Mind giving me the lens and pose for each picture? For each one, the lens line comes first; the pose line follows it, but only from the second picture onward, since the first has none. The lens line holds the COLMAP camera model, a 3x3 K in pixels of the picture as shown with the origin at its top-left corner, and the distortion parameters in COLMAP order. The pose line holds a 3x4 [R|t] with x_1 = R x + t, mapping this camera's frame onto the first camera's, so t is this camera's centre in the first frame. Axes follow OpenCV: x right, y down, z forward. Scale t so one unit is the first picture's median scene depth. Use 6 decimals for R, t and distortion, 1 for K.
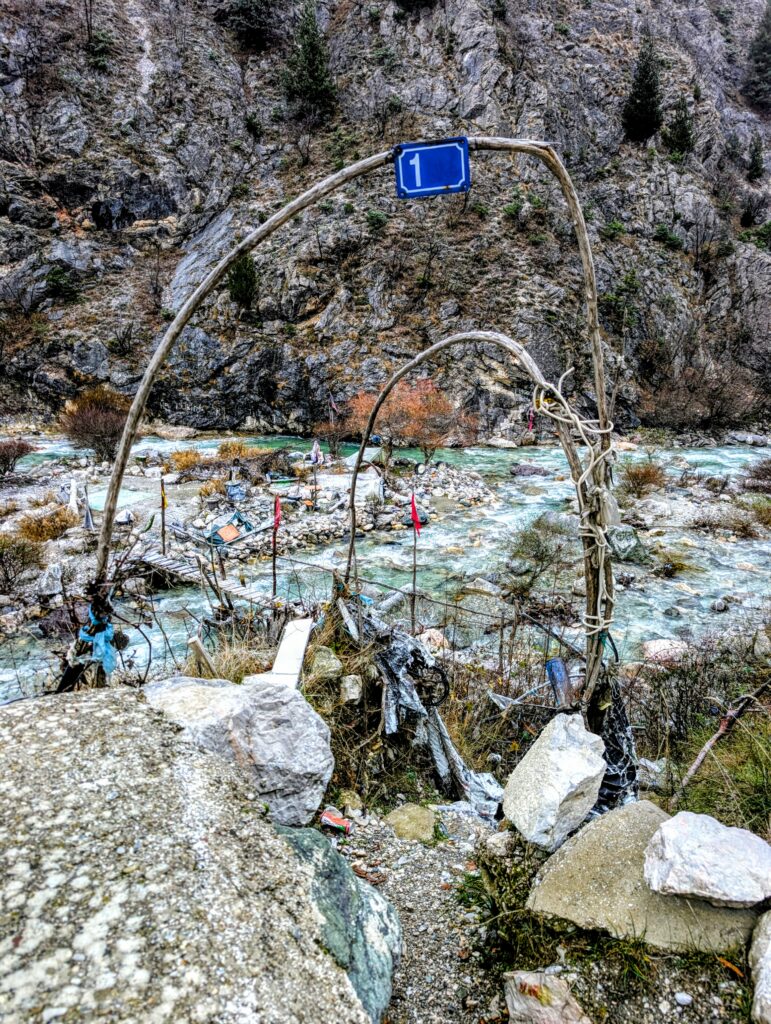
lens RADIAL K [[719.0, 0, 403.1], [0, 719.0, 529.4], [0, 0, 1]] dist [0.012140, -0.008015]
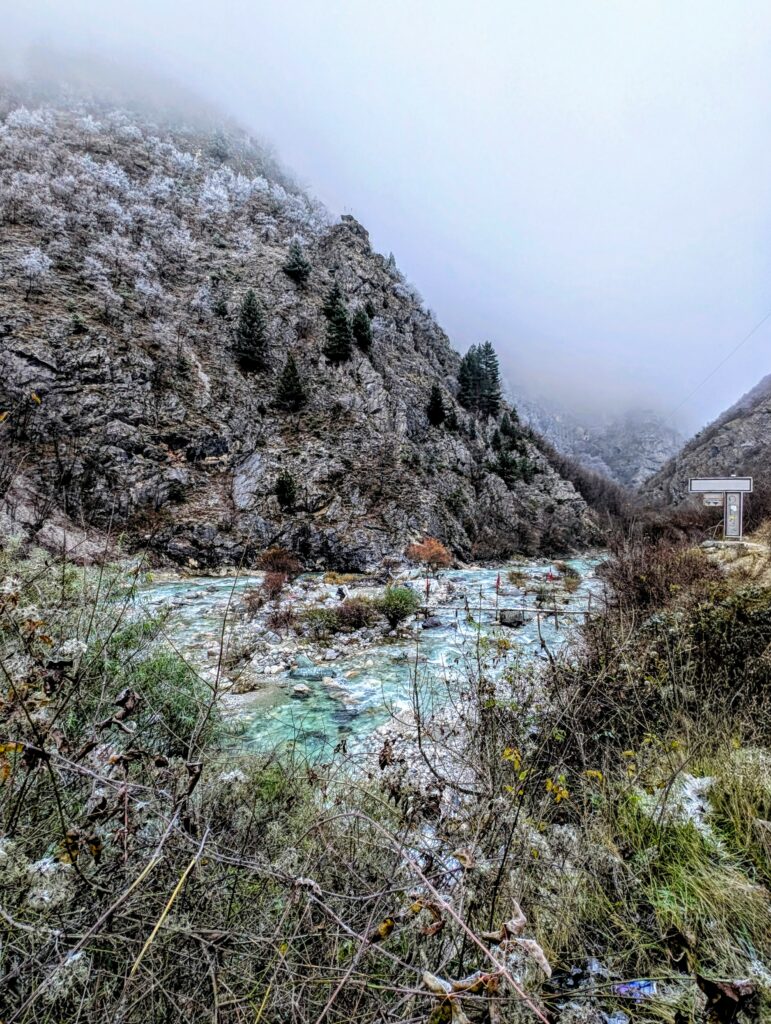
lens RADIAL K [[544.4, 0, 394.5], [0, 544.4, 508.3], [0, 0, 1]] dist [0.005129, 0.000845]
pose [[0.916384, -0.007330, 0.400233, -0.511771], [0.114245, 0.963038, -0.243939, 0.069669], [-0.383652, 0.269266, 0.883350, -0.327529]]
